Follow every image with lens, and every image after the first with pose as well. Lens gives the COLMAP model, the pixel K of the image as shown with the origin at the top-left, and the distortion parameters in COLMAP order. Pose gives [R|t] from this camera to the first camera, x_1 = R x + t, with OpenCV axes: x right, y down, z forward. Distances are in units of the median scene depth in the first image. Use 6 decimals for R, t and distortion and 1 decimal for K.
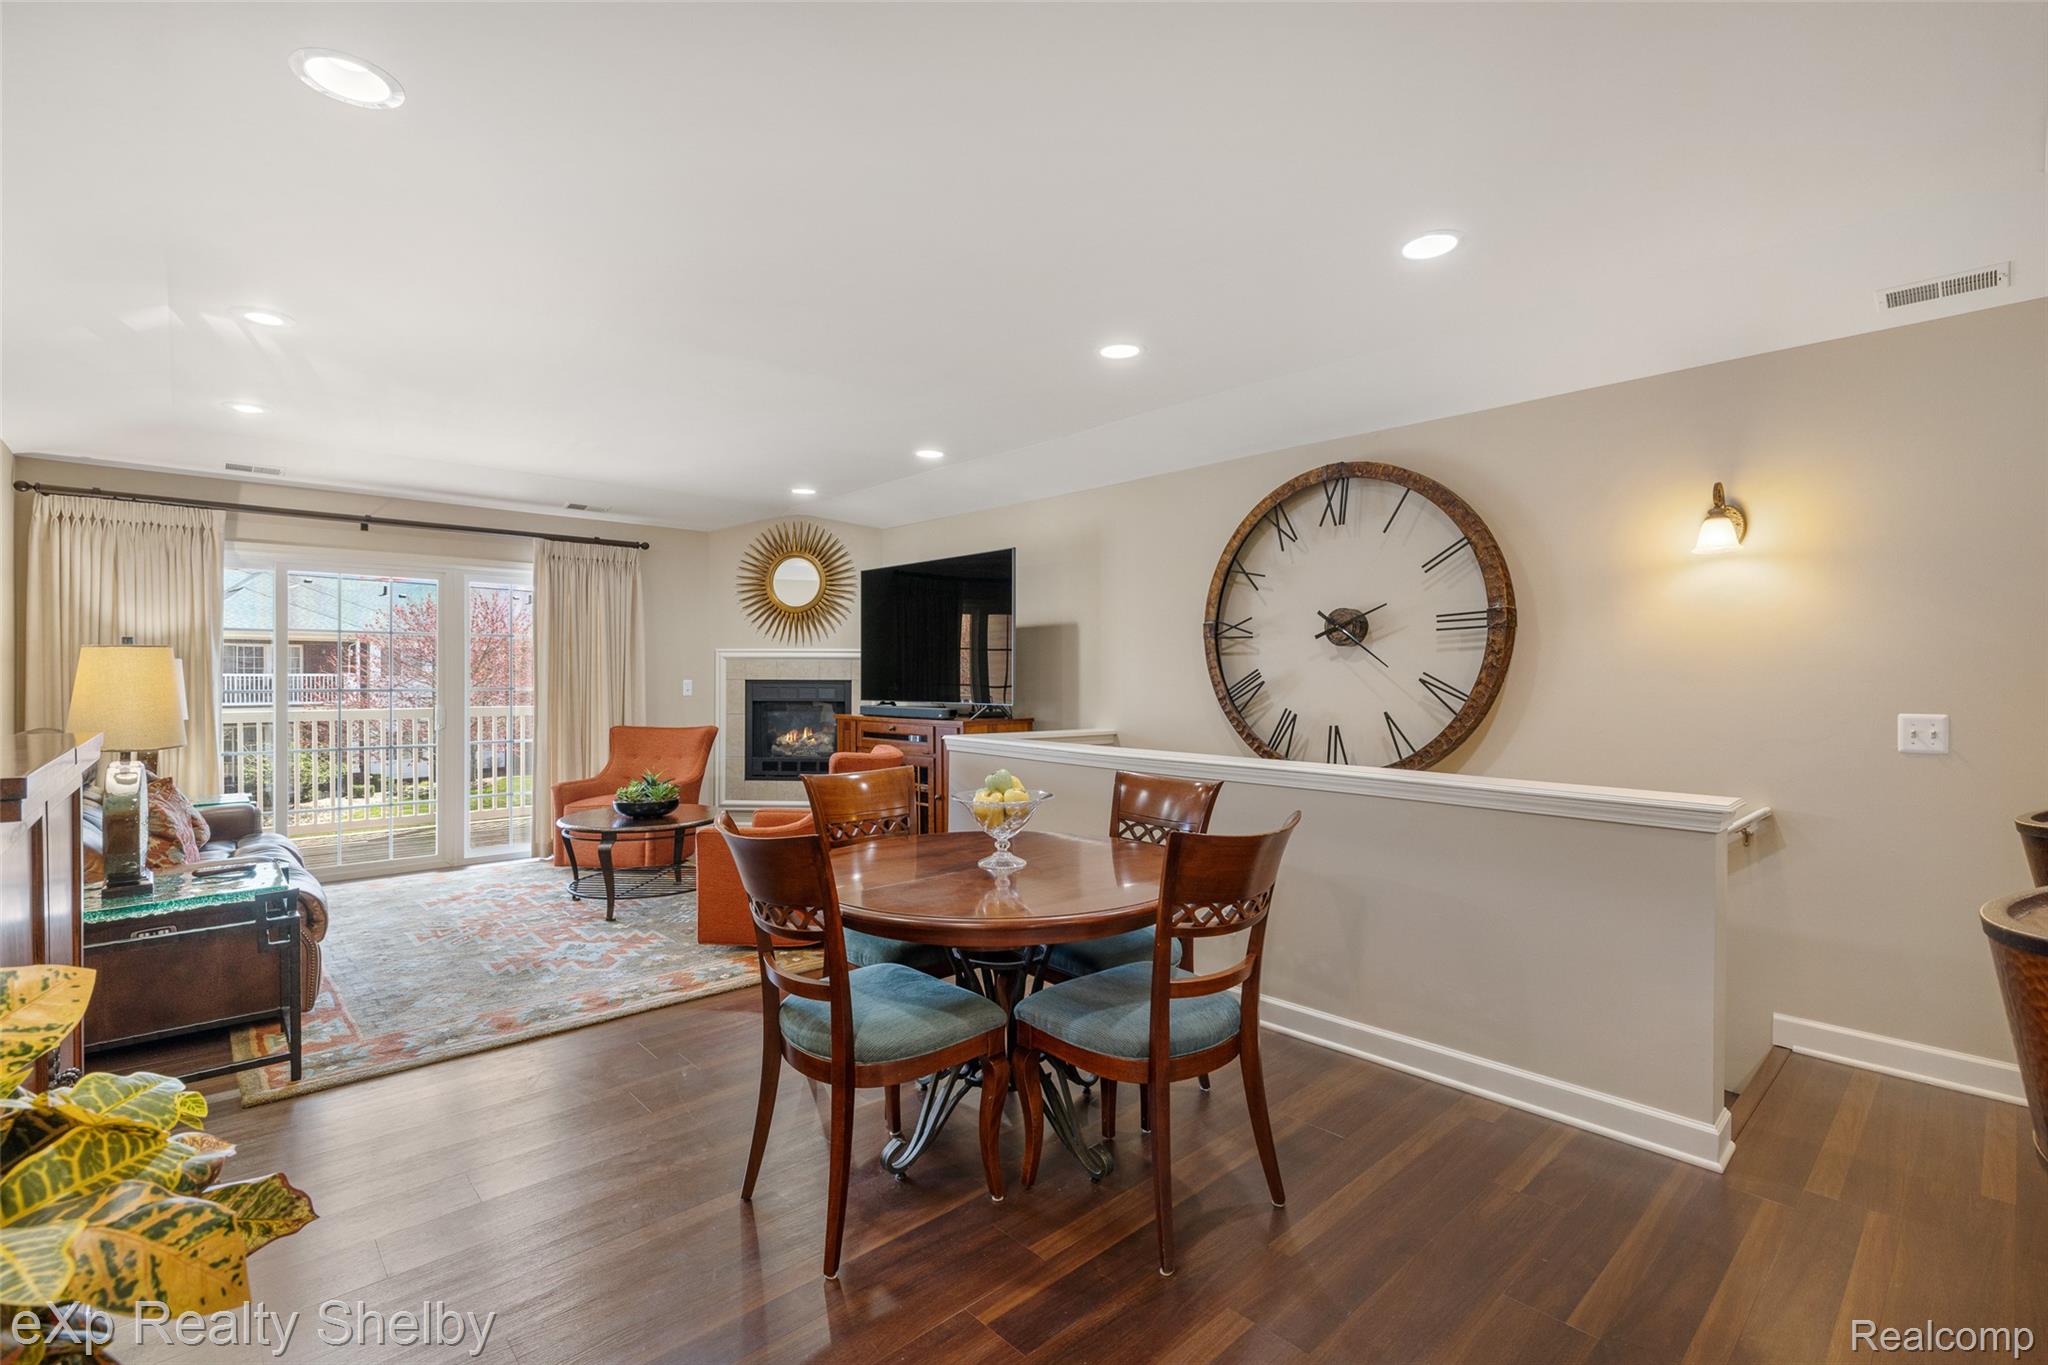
lens RADIAL K [[909.0, 0, 1019.3], [0, 909.0, 674.6], [0, 0, 1]] dist [-0.007047, 0.000062]
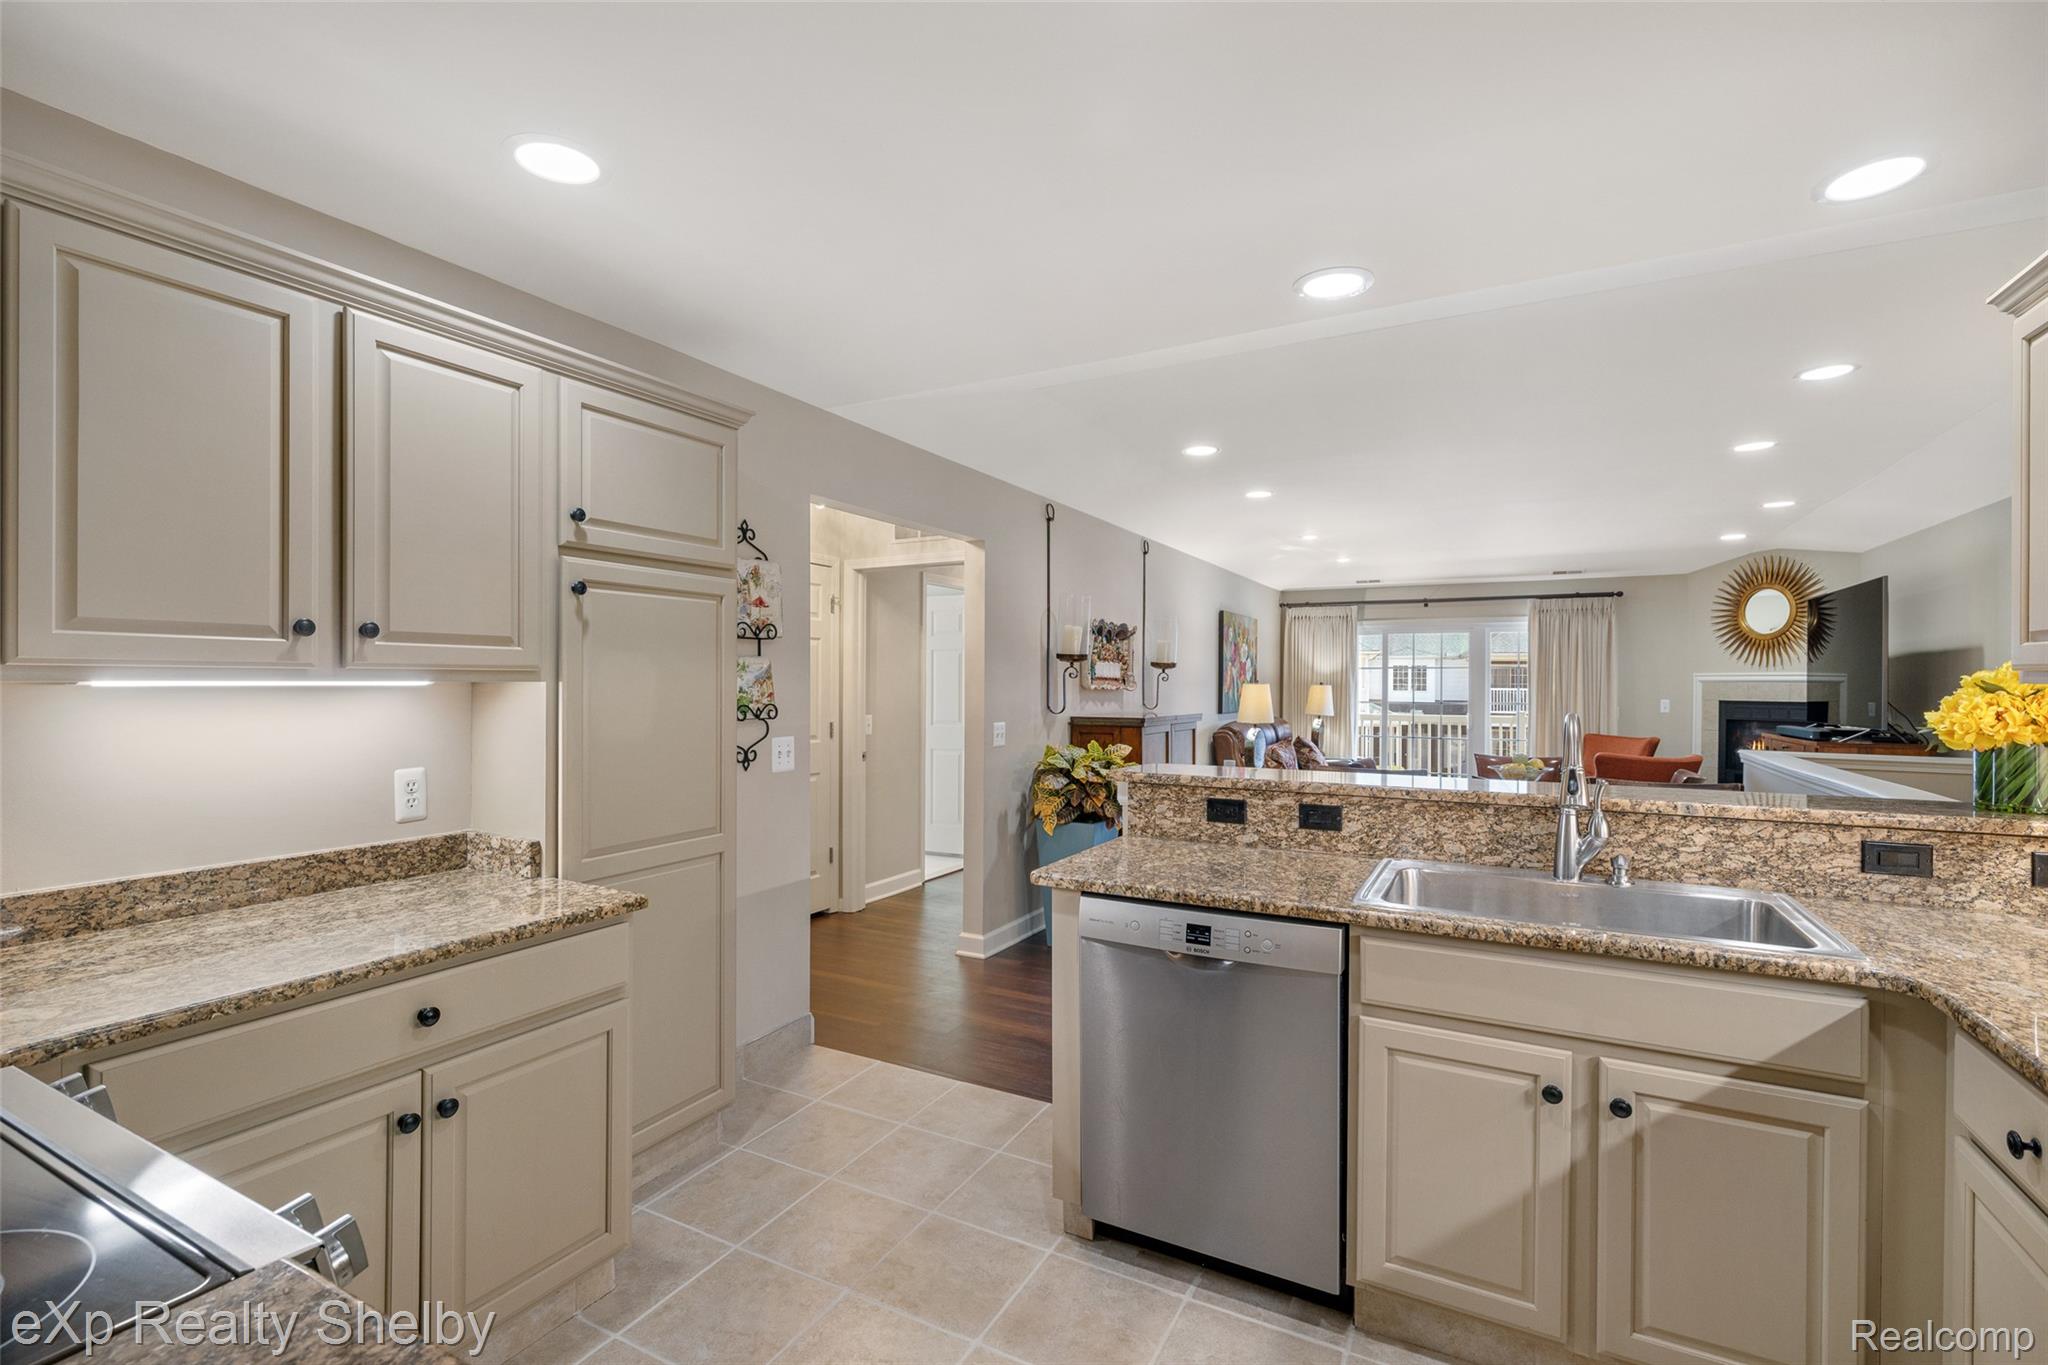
lens RADIAL K [[919.9, 0, 1028.2], [0, 919.9, 679.7], [0, 0, 1]] dist [-0.002396, -0.000708]
pose [[0.326483, -0.001928, -0.945201, 0.648060], [-0.006732, 0.999968, -0.004365, -0.012716], [0.945179, 0.007788, 0.326460, -0.247502]]
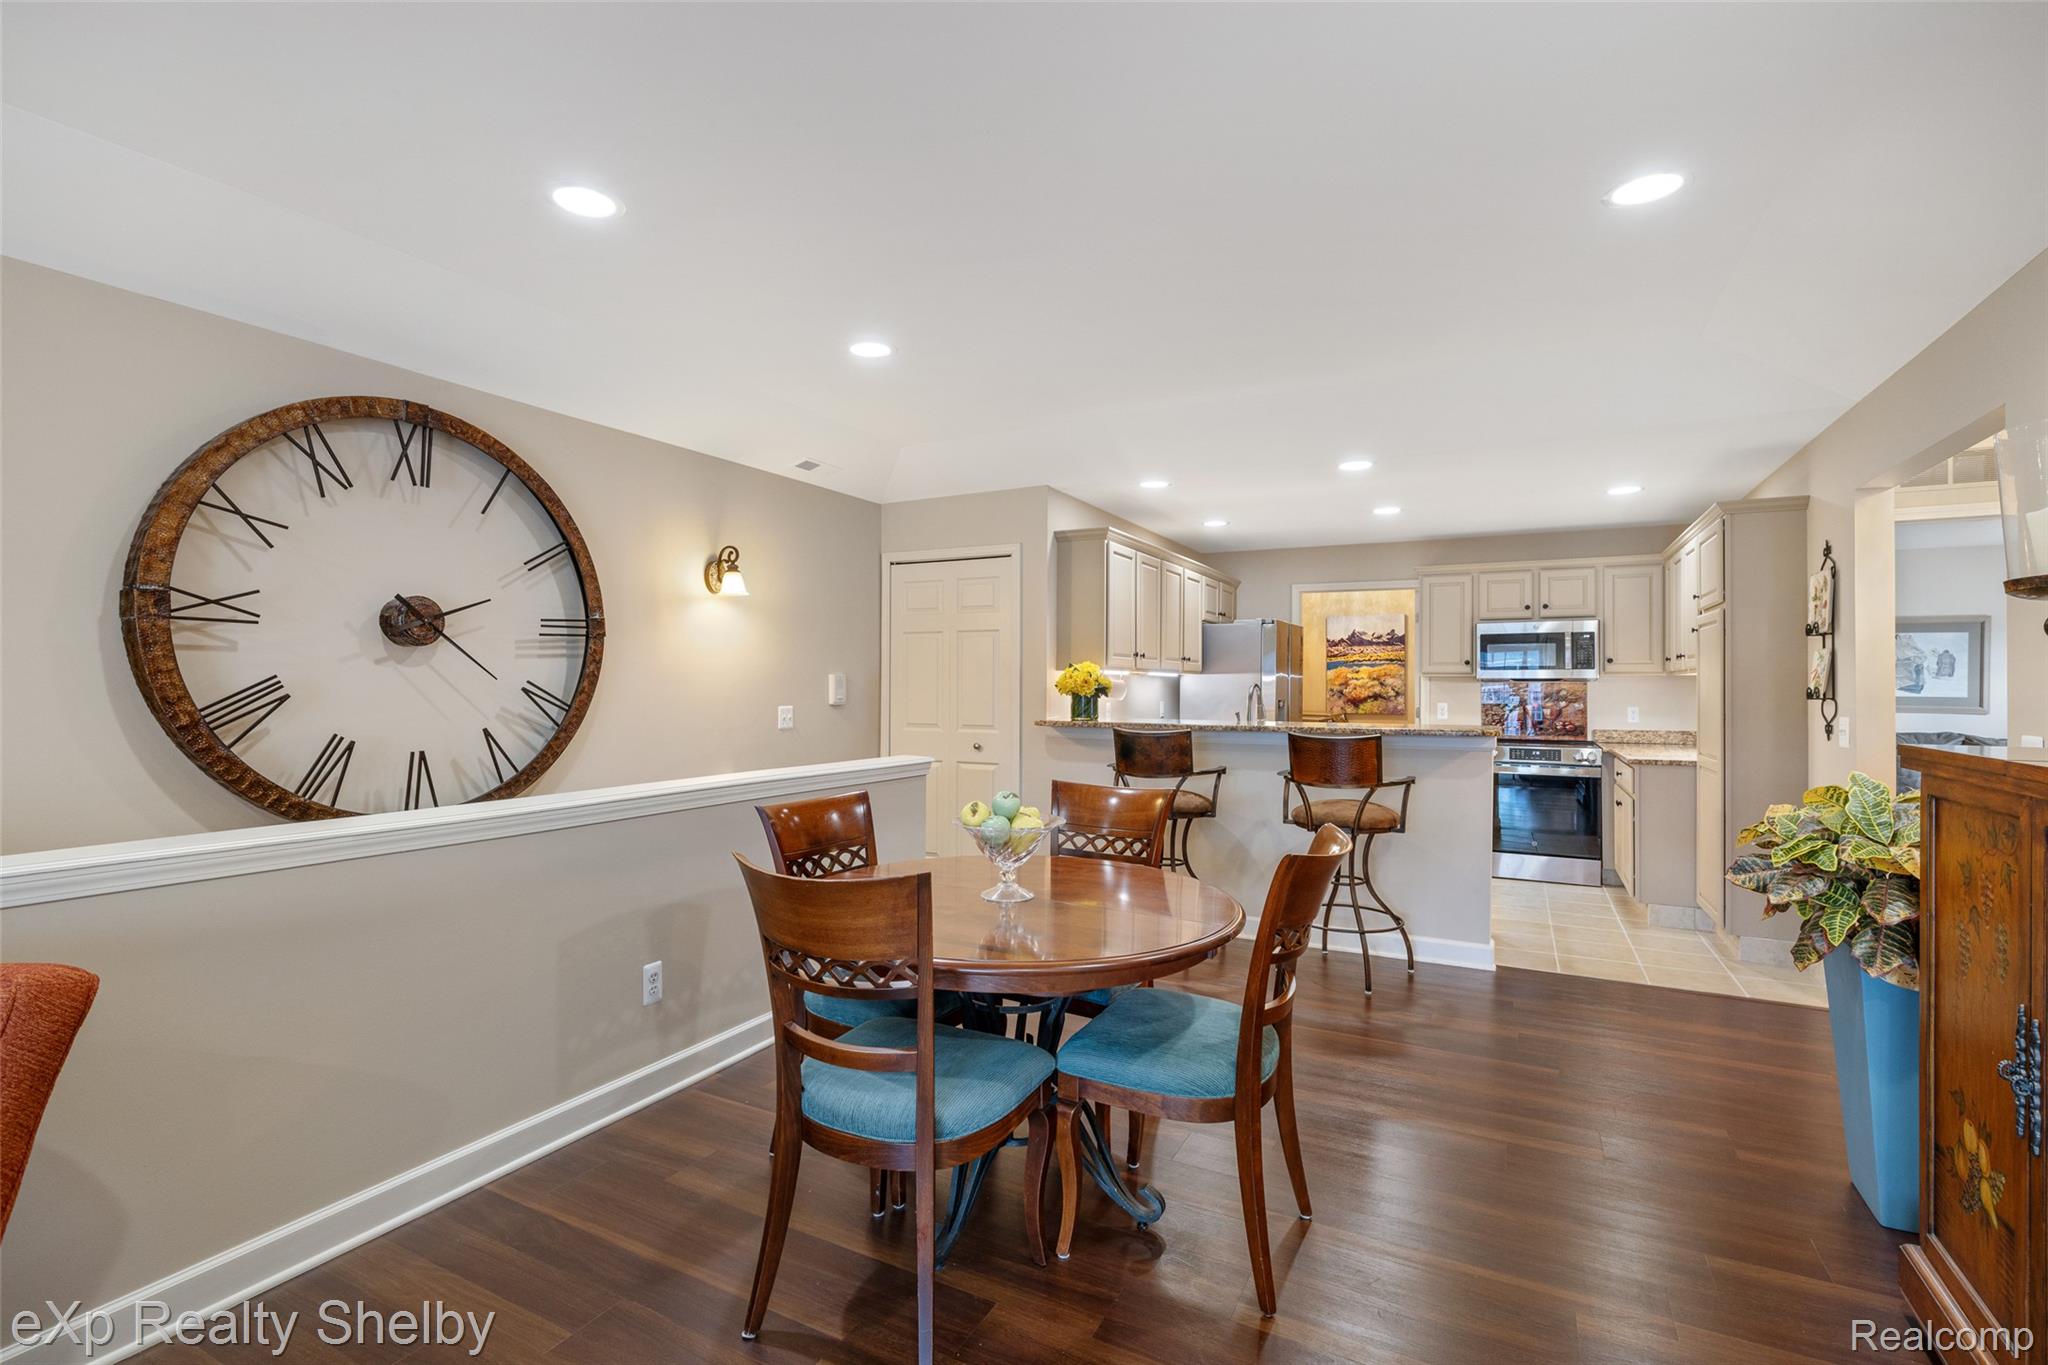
lens RADIAL K [[919.9, 0, 1042.5], [0, 919.9, 678.8], [0, 0, 1]] dist [-0.002396, -0.000708]
pose [[-0.335329, 0.003845, 0.942093, -0.409034], [-0.001124, 0.999989, -0.004481, -0.000922], [-0.942101, -0.002562, -0.335321, 0.579135]]
